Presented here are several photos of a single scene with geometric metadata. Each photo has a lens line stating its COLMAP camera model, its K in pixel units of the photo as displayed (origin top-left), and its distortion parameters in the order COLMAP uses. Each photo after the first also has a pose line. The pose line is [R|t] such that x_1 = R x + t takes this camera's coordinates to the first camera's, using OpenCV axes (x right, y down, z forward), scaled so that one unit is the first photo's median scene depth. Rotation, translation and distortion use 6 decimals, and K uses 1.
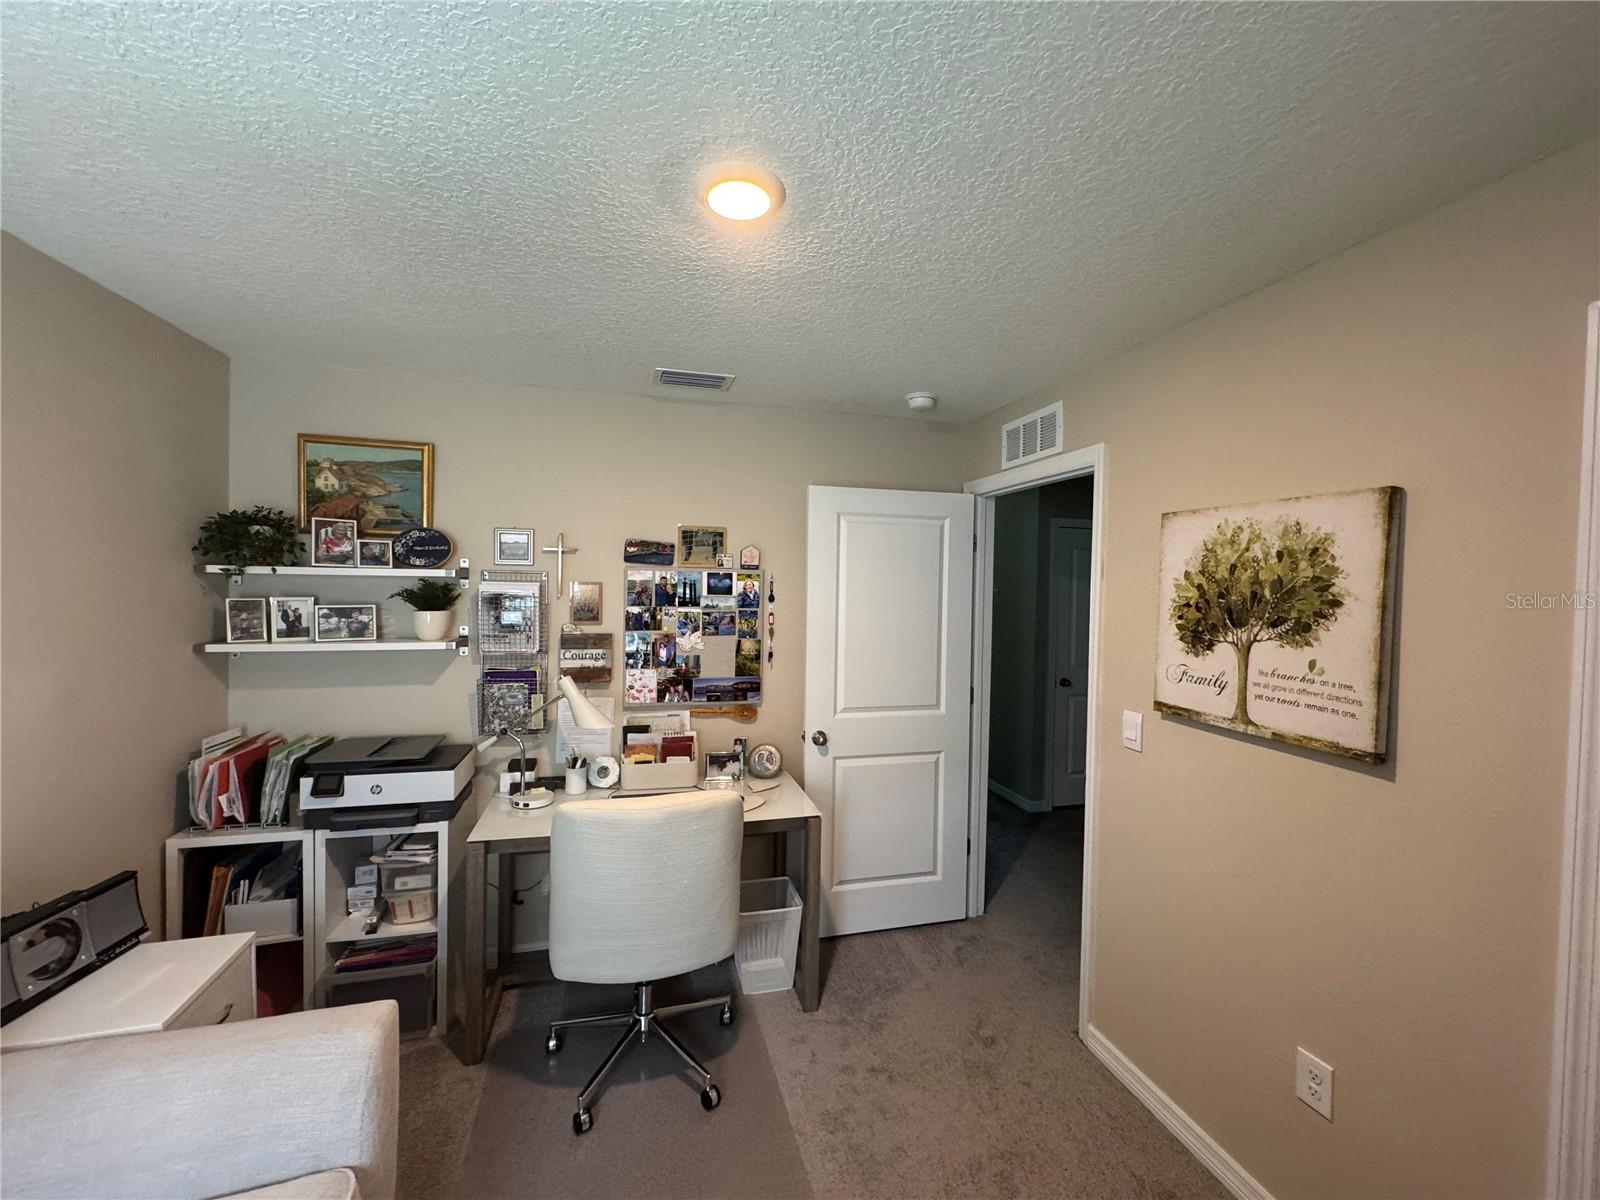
lens RADIAL K [[637.3, 0, 799.8], [0, 637.3, 597.5], [0, 0, 1]] dist [-0.004041, 0.000426]
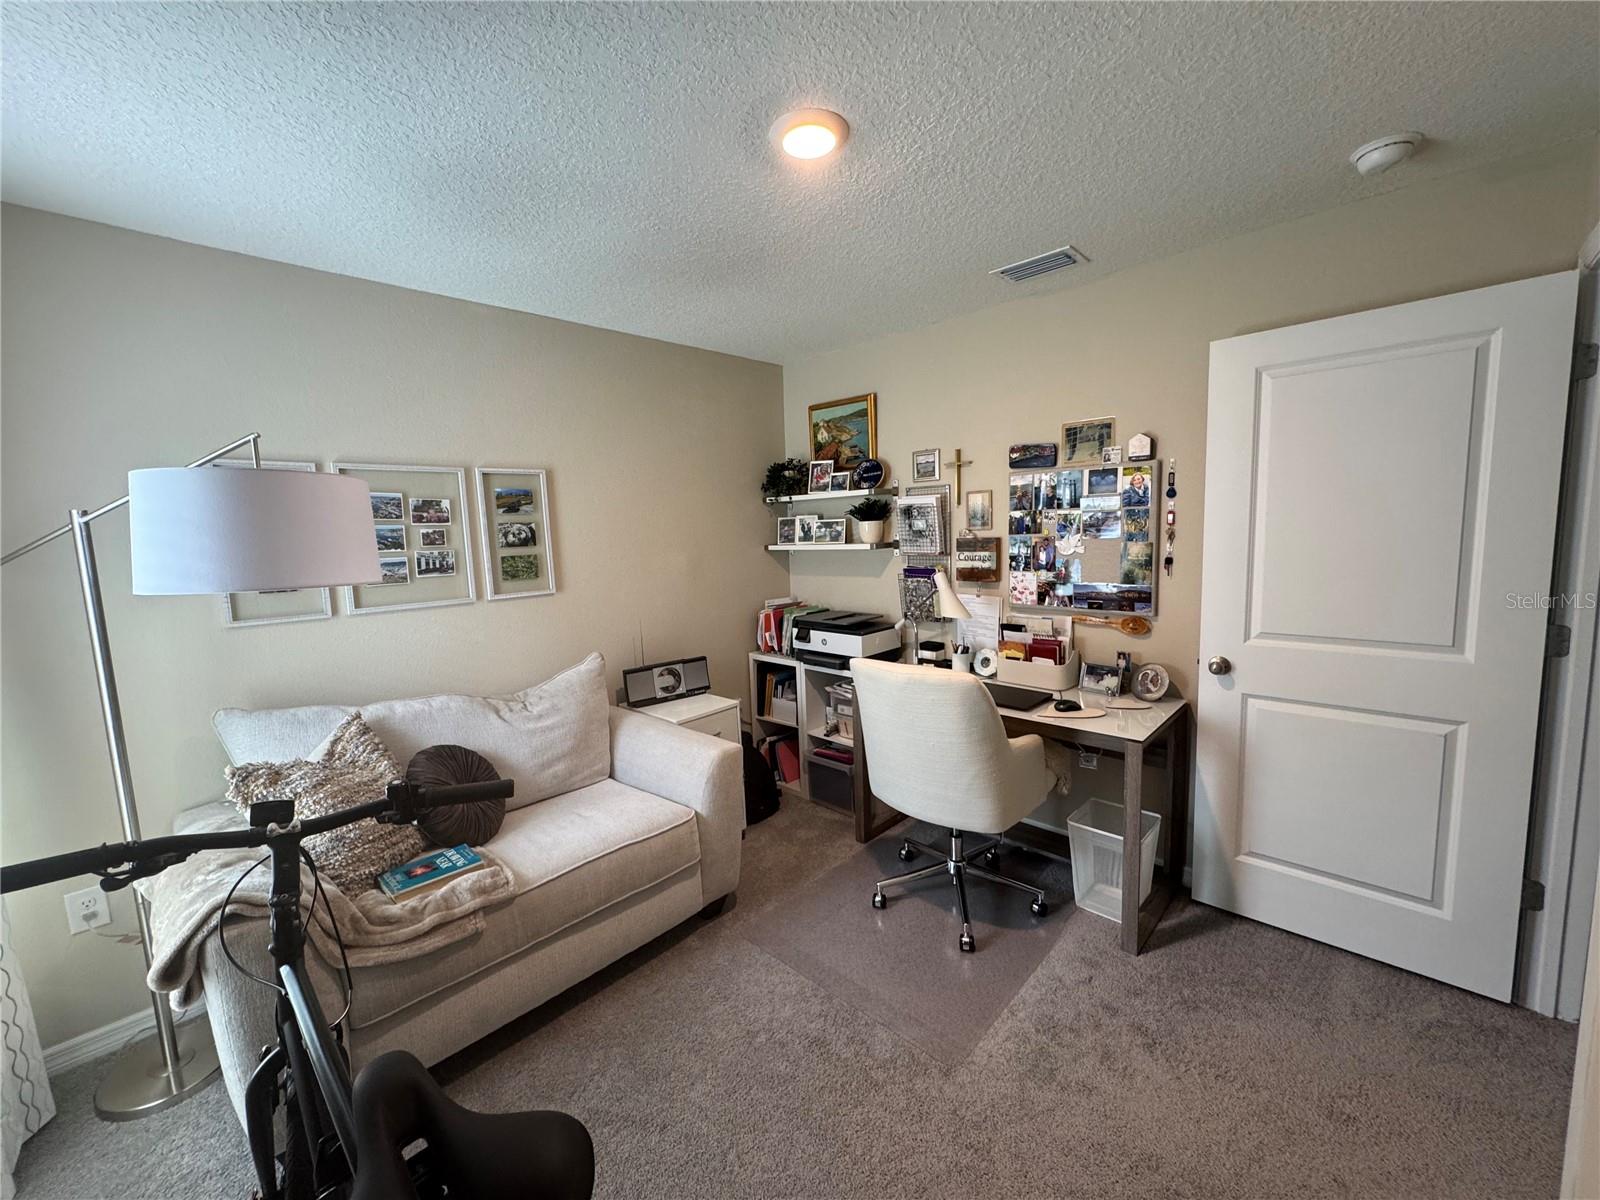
lens RADIAL K [[637.3, 0, 797.6], [0, 637.3, 598.9], [0, 0, 1]] dist [-0.004041, 0.000426]
pose [[0.512847, 0.061836, -0.856250, 0.510145], [0.029308, 0.995560, 0.089451, 0.059996], [0.857979, -0.070970, 0.508758, 0.175900]]
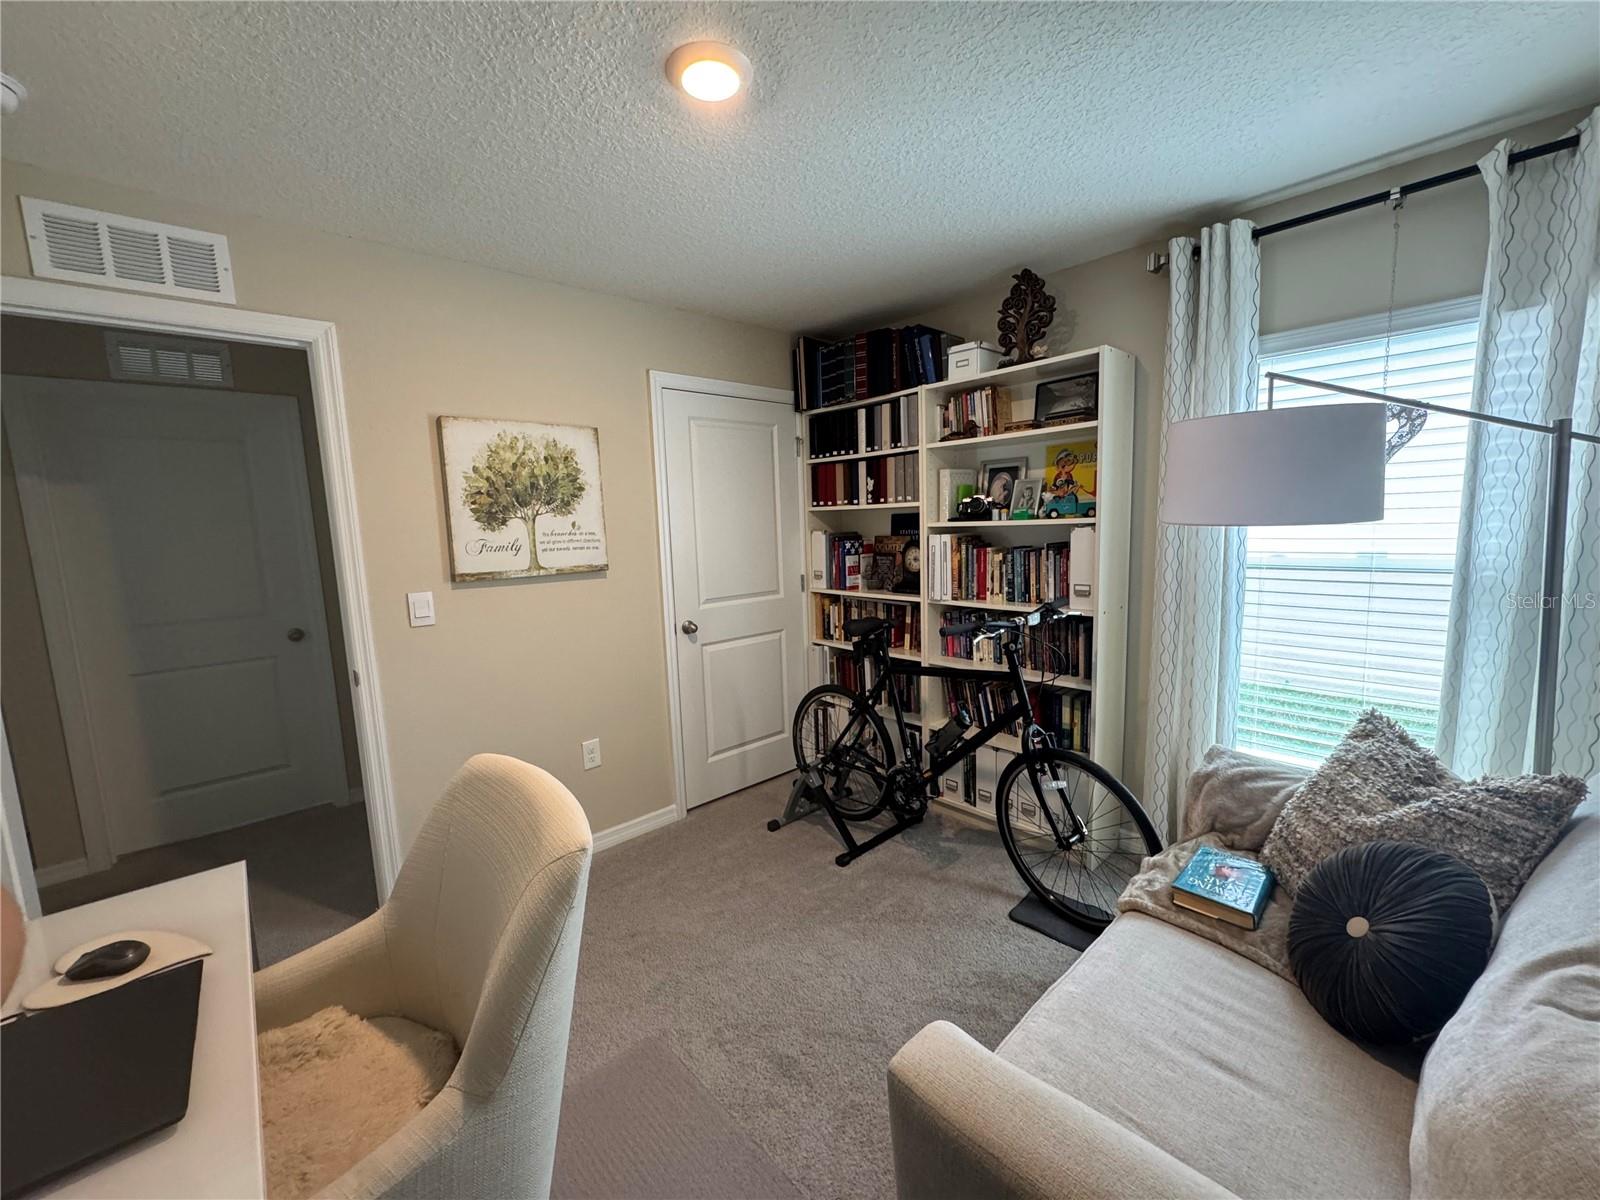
lens RADIAL K [[637.3, 0, 800.7], [0, 637.3, 600.9], [0, 0, 1]] dist [-0.004041, 0.000426]
pose [[-0.451385, -0.114225, 0.884989, -0.660042], [0.045859, 0.987493, 0.150845, 0.048695], [-0.891150, 0.108674, -0.440501, 0.777499]]
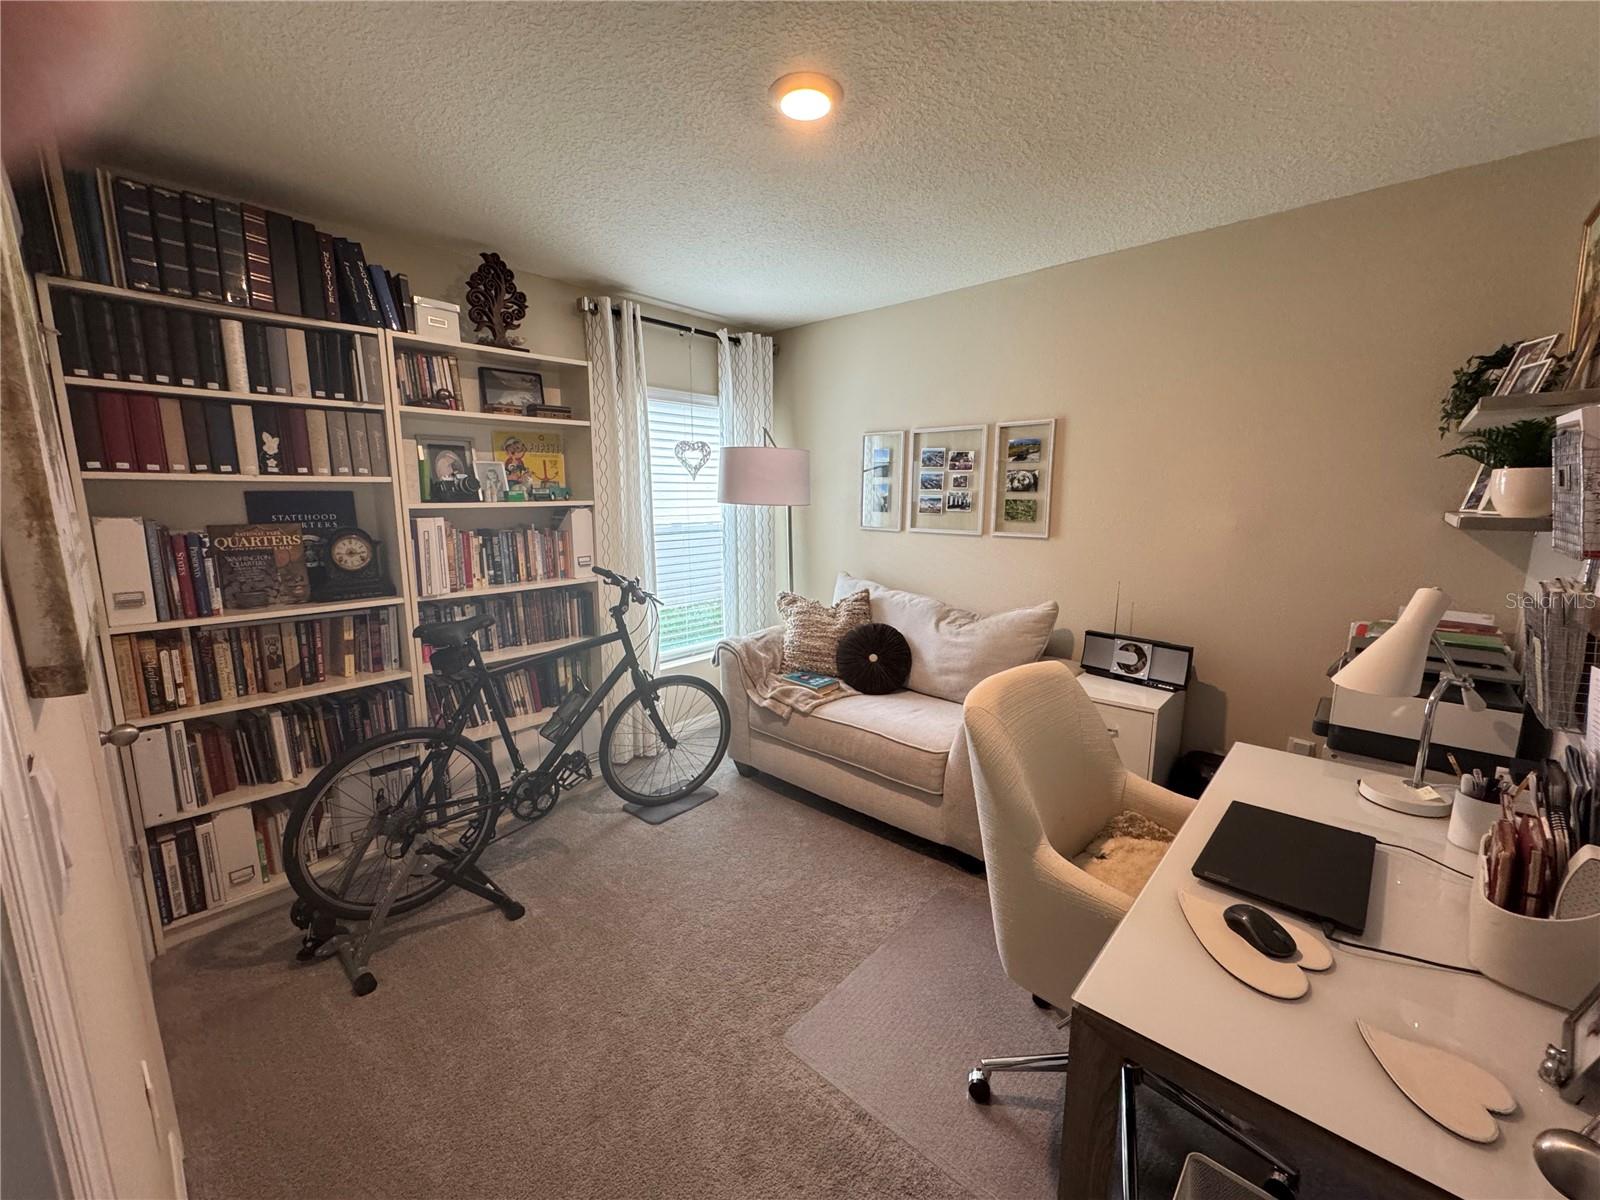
lens RADIAL K [[637.3, 0, 797.8], [0, 637.3, 598.7], [0, 0, 1]] dist [-0.004041, 0.000426]
pose [[-0.850862, 0.070497, -0.520638, 0.334502], [-0.024256, 0.984629, 0.172965, 0.055928], [0.524829, 0.159798, -0.836074, 1.175533]]
